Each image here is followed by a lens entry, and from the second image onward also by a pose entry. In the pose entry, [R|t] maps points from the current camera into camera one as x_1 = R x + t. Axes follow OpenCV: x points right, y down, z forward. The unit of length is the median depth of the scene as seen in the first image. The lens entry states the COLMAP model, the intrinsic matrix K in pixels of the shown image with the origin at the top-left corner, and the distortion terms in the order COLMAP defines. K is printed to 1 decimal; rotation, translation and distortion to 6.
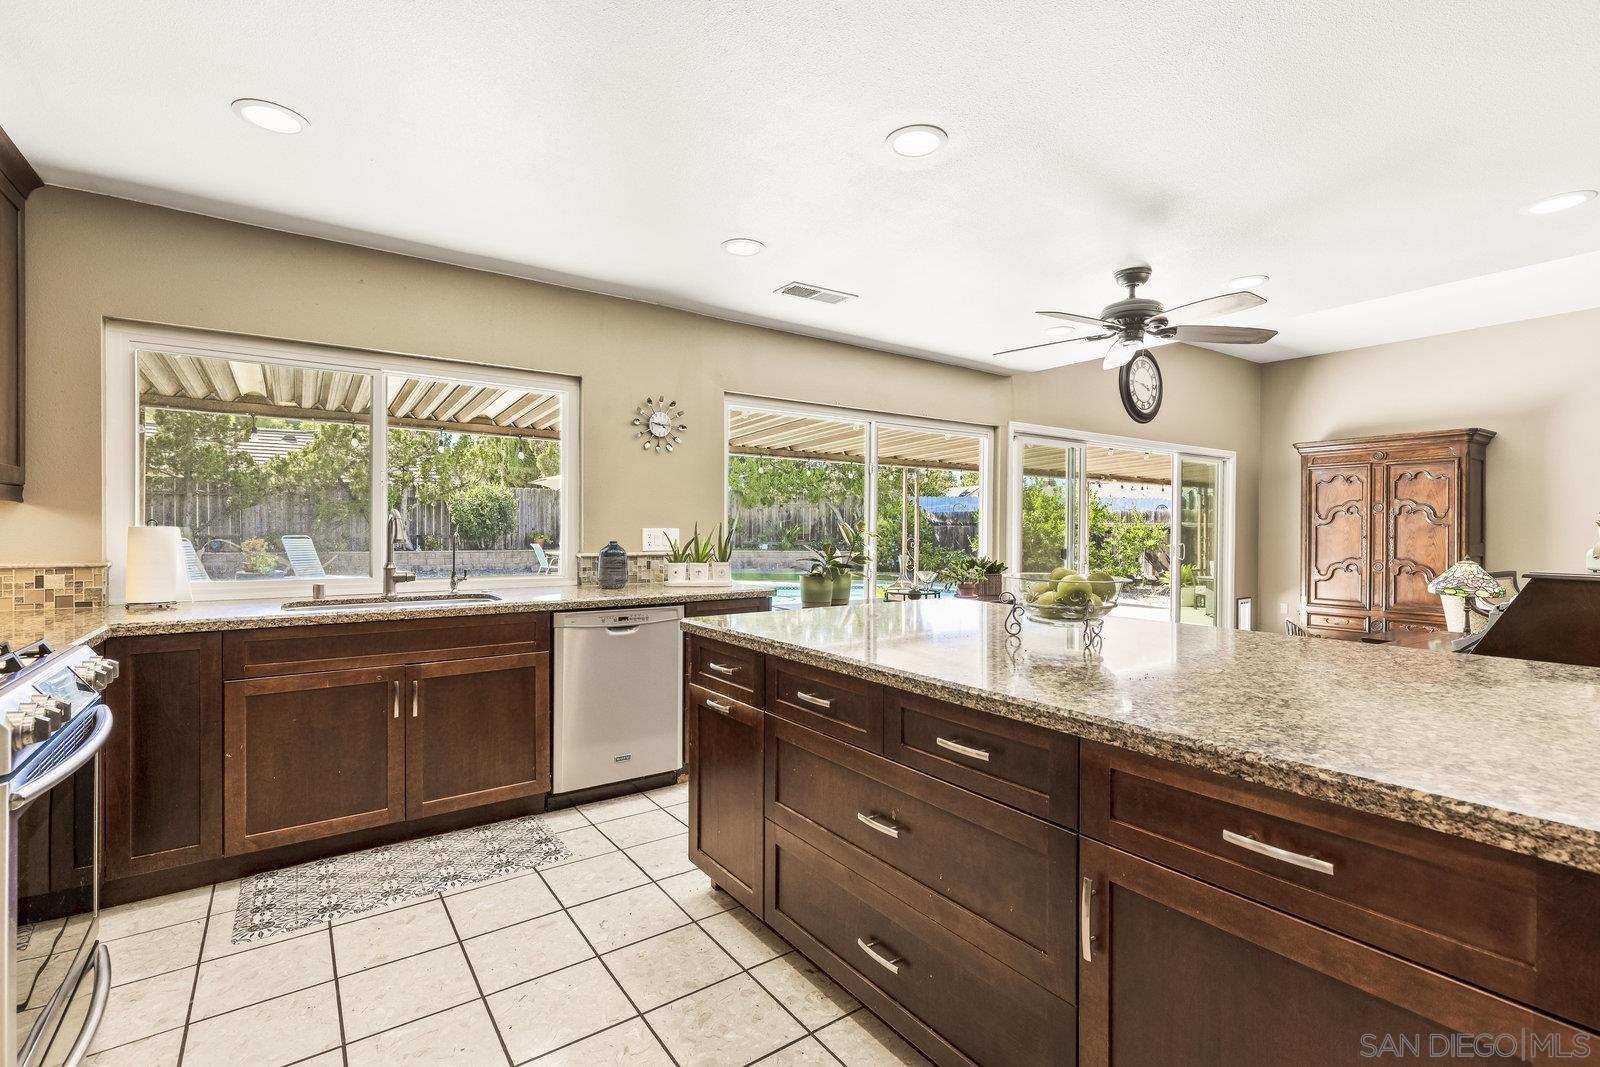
lens RADIAL K [[734.6, 0, 801.3], [0, 734.6, 532.1], [0, 0, 1]] dist [0.006713, -0.003243]
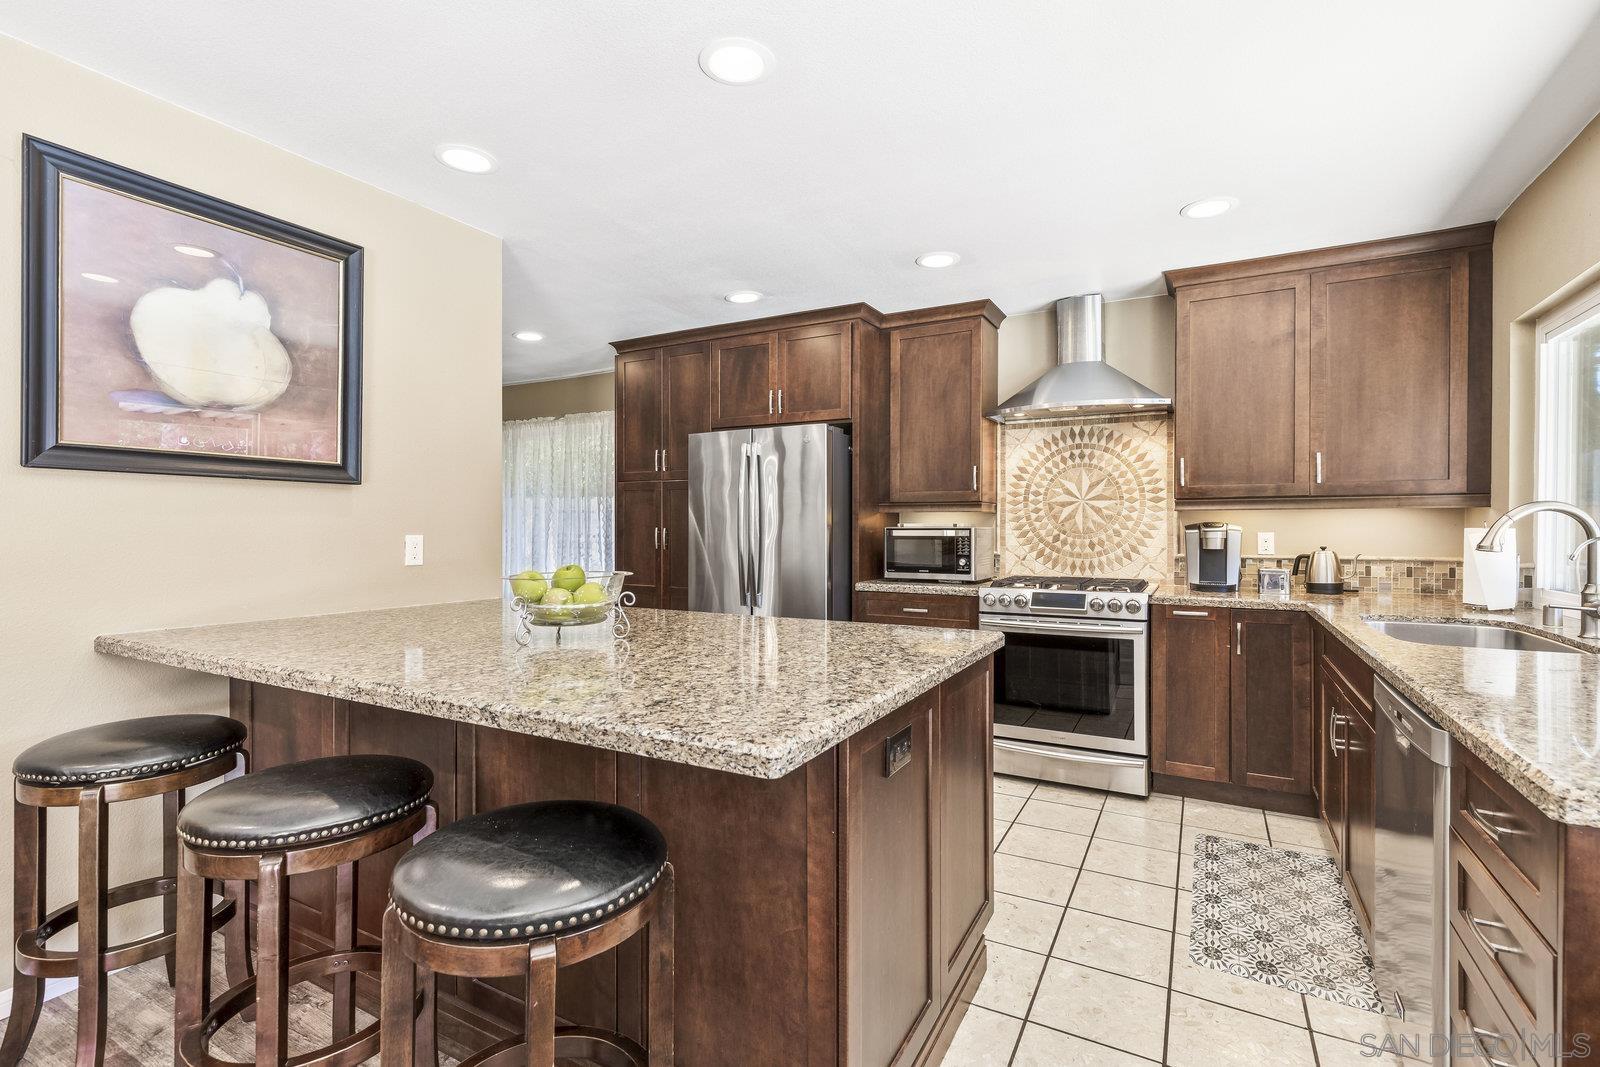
lens RADIAL K [[734.6, 0, 811.0], [0, 734.6, 534.6], [0, 0, 1]] dist [0.006713, -0.003243]
pose [[-0.893347, 0.003512, -0.449353, 0.404116], [-0.003012, 0.999900, 0.013803, -0.007958], [0.449357, 0.013685, -0.893248, 1.598264]]
